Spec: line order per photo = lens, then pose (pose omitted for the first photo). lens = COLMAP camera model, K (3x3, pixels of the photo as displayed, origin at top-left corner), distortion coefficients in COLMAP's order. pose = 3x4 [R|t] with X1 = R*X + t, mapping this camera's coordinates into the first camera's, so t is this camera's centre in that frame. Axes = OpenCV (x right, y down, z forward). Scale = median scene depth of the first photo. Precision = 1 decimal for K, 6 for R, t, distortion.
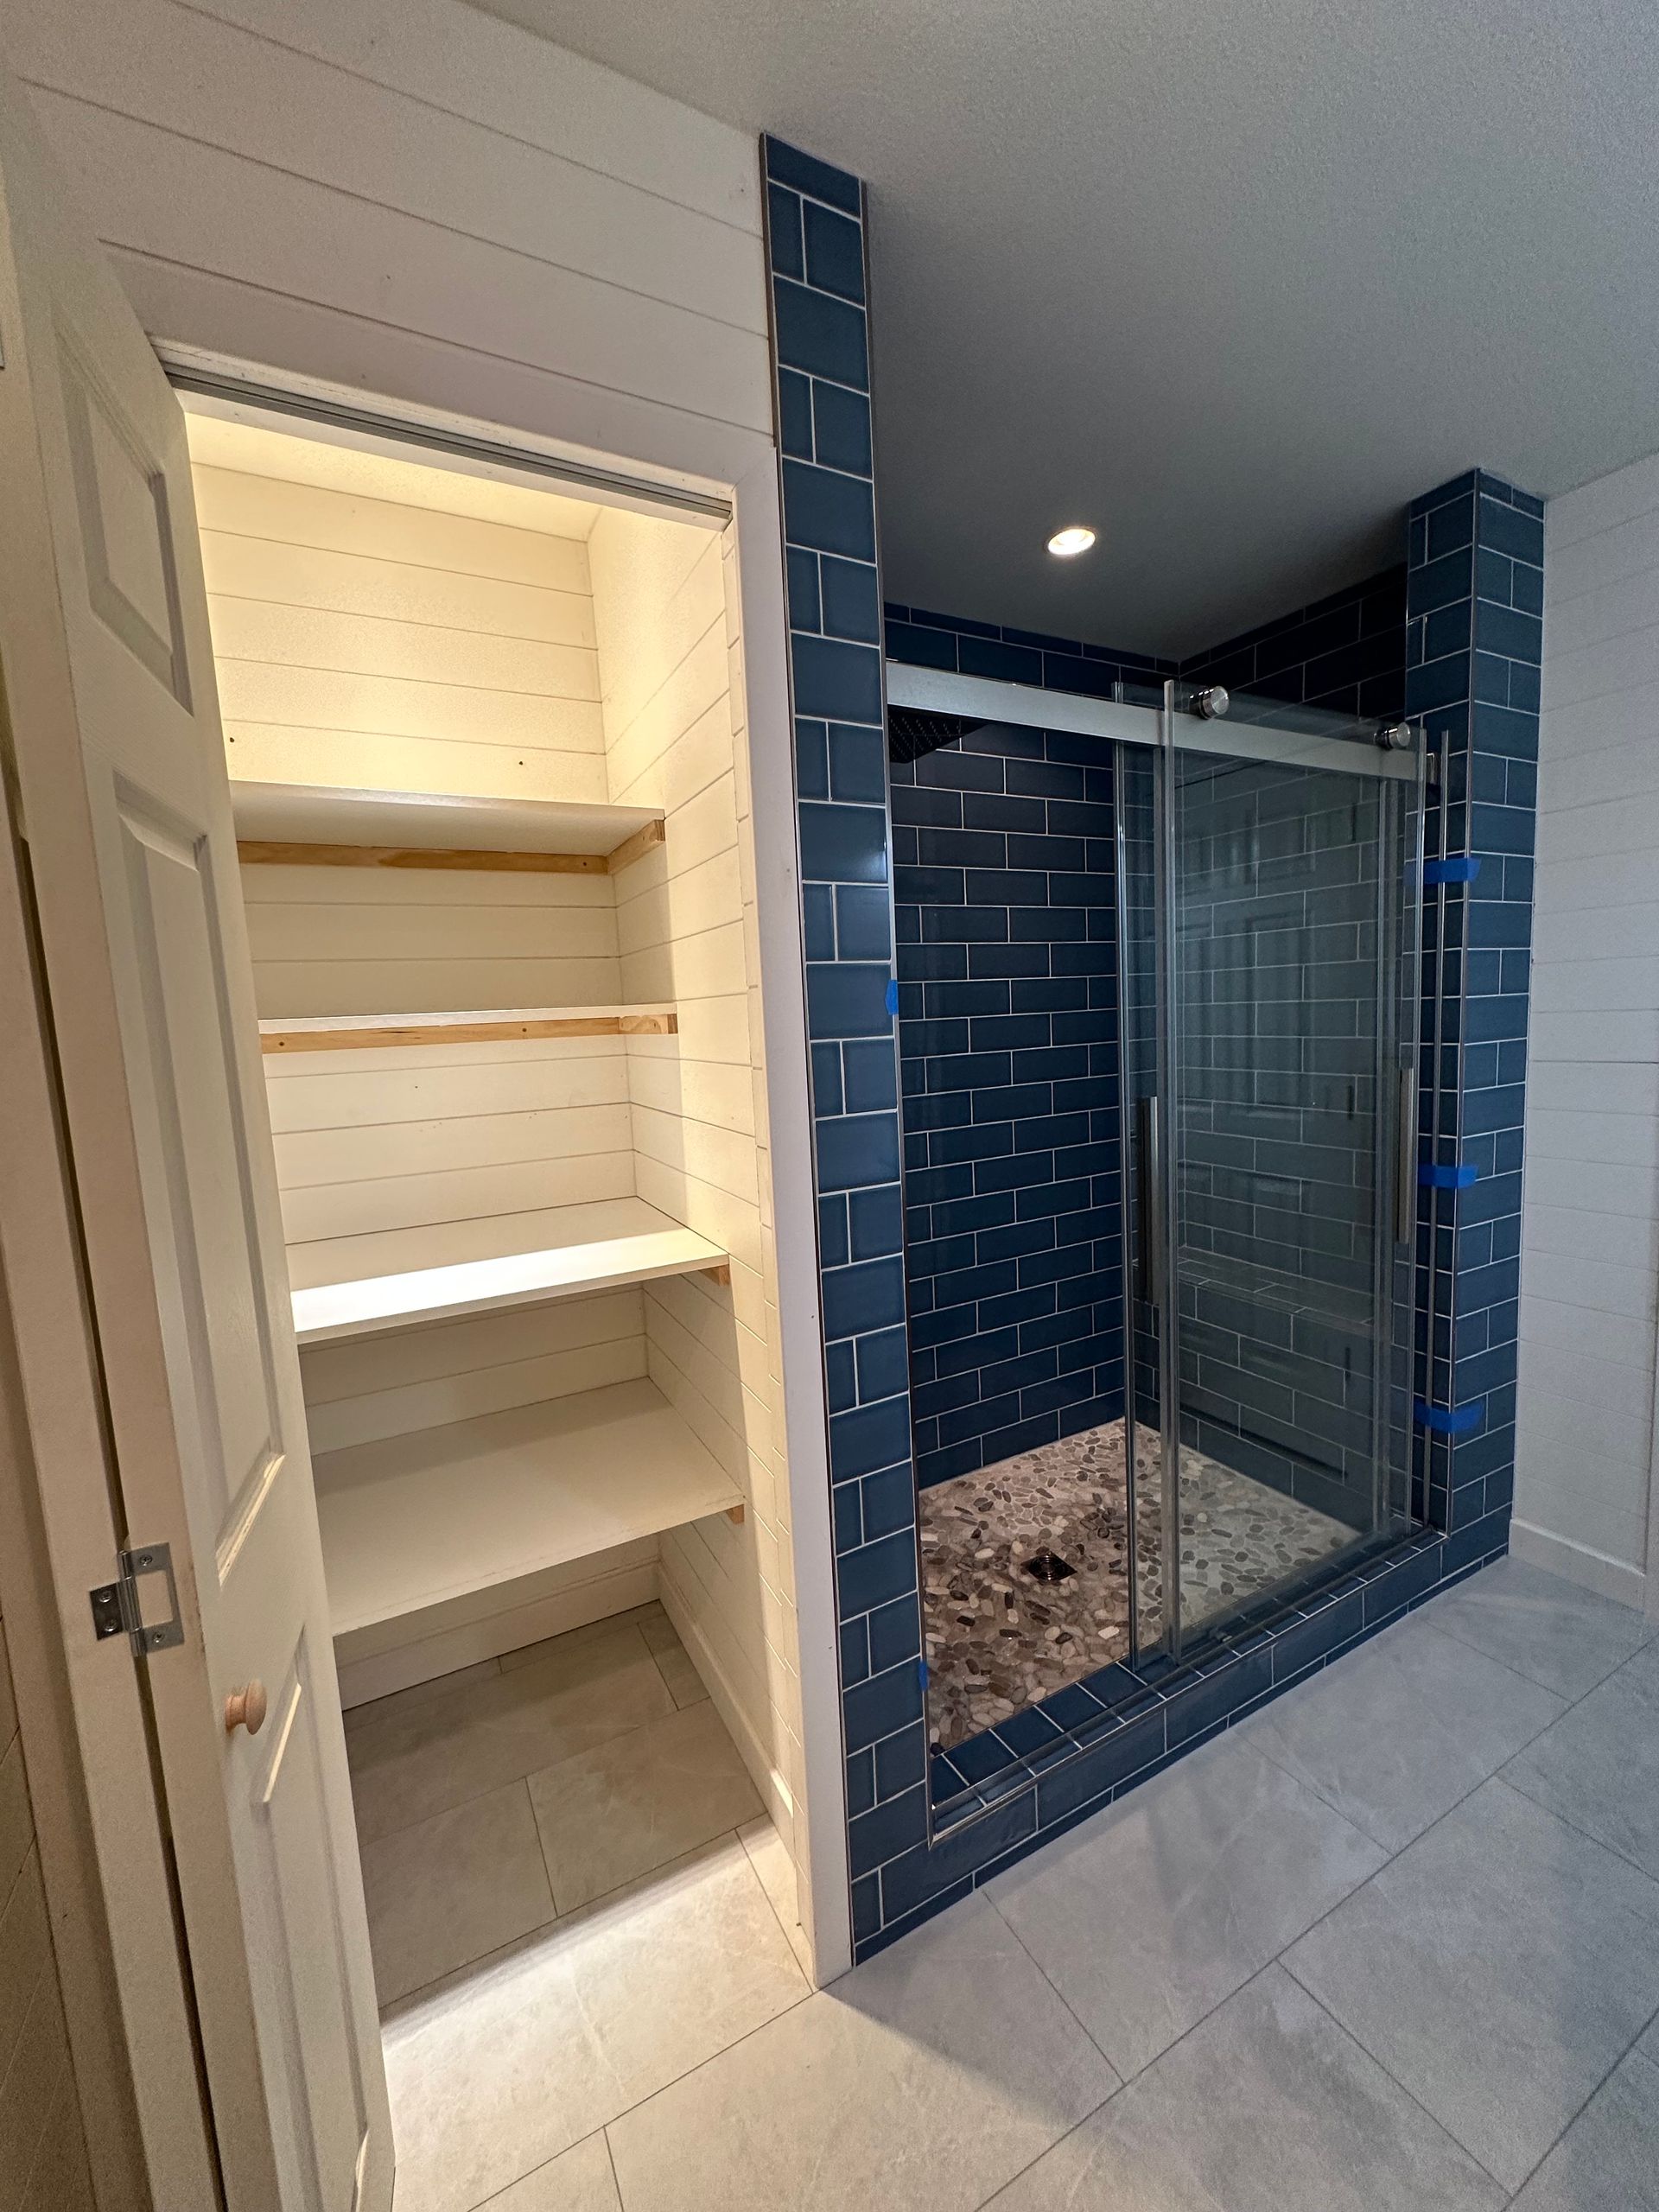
lens RADIAL K [[904.2, 0, 842.3], [0, 904.2, 1111.7], [0, 0, 1]] dist [0.005419, 0.000961]
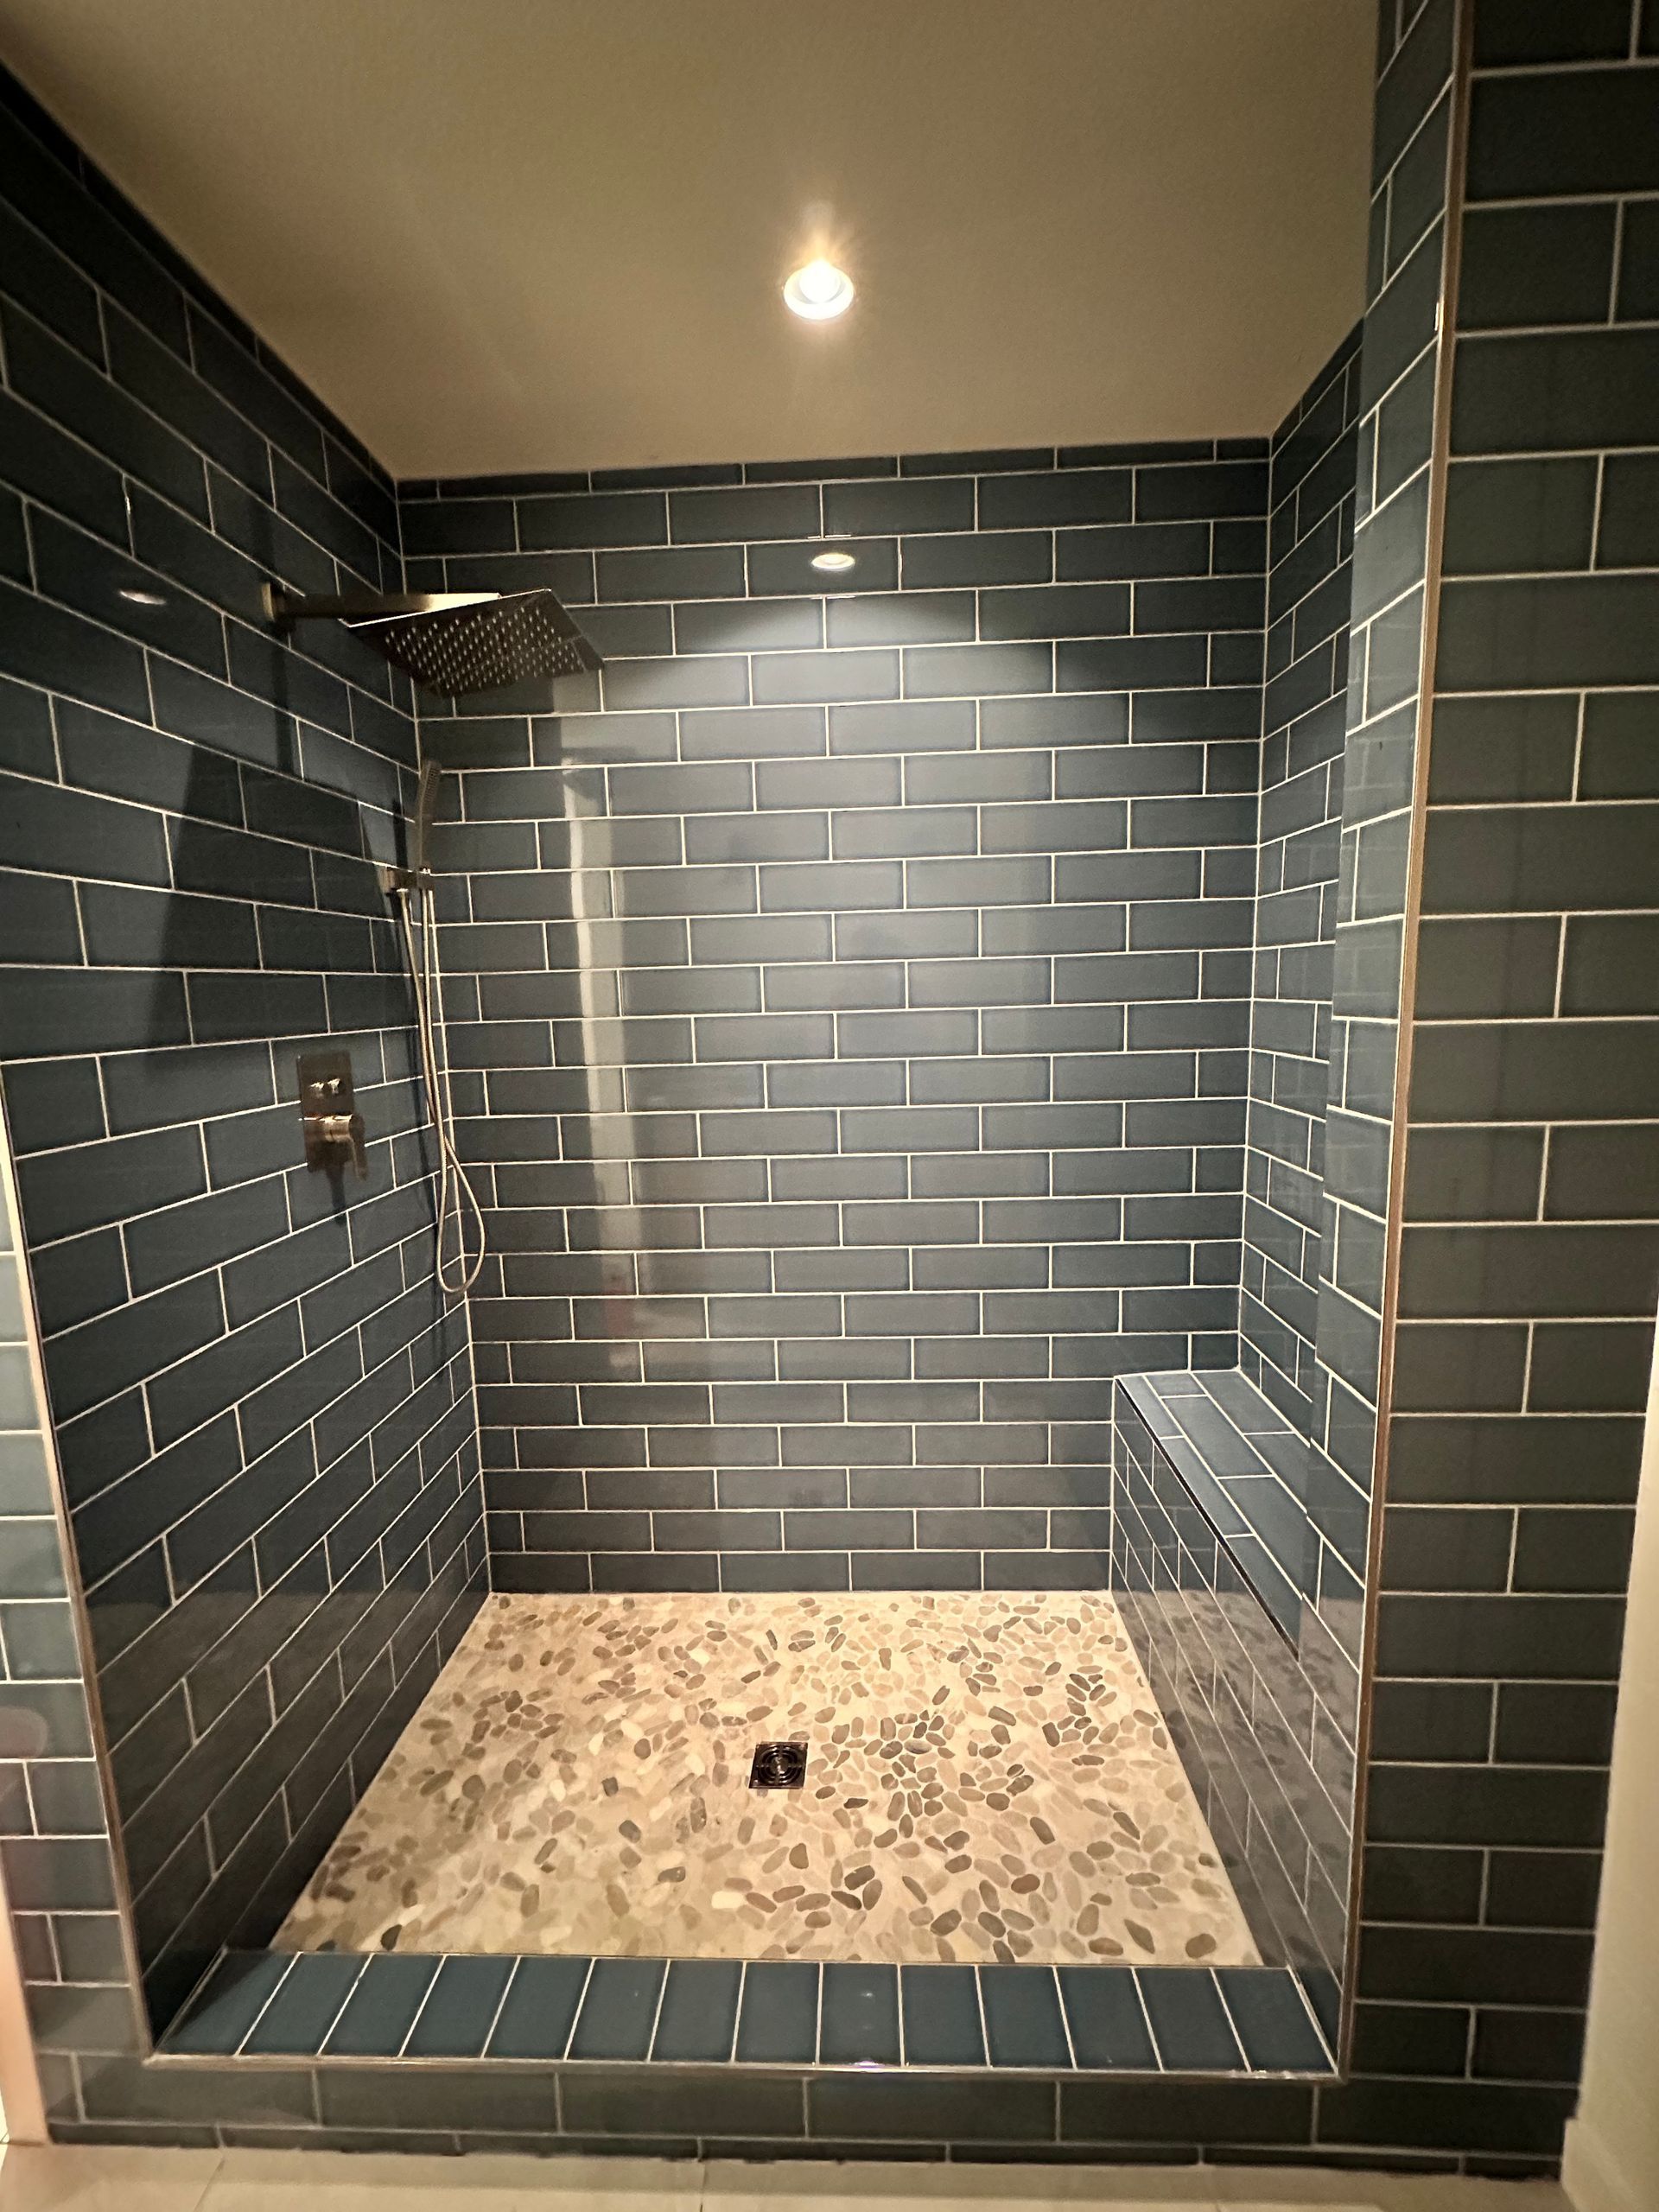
lens RADIAL K [[927.4, 0, 819.4], [0, 927.4, 1100.5], [0, 0, 1]] dist [-0.002325, 0.001283]
pose [[0.857725, 0.094034, -0.505435, 0.563976], [-0.068034, 0.995245, 0.069707, -0.090097], [0.509587, -0.025403, 0.860044, 0.360003]]
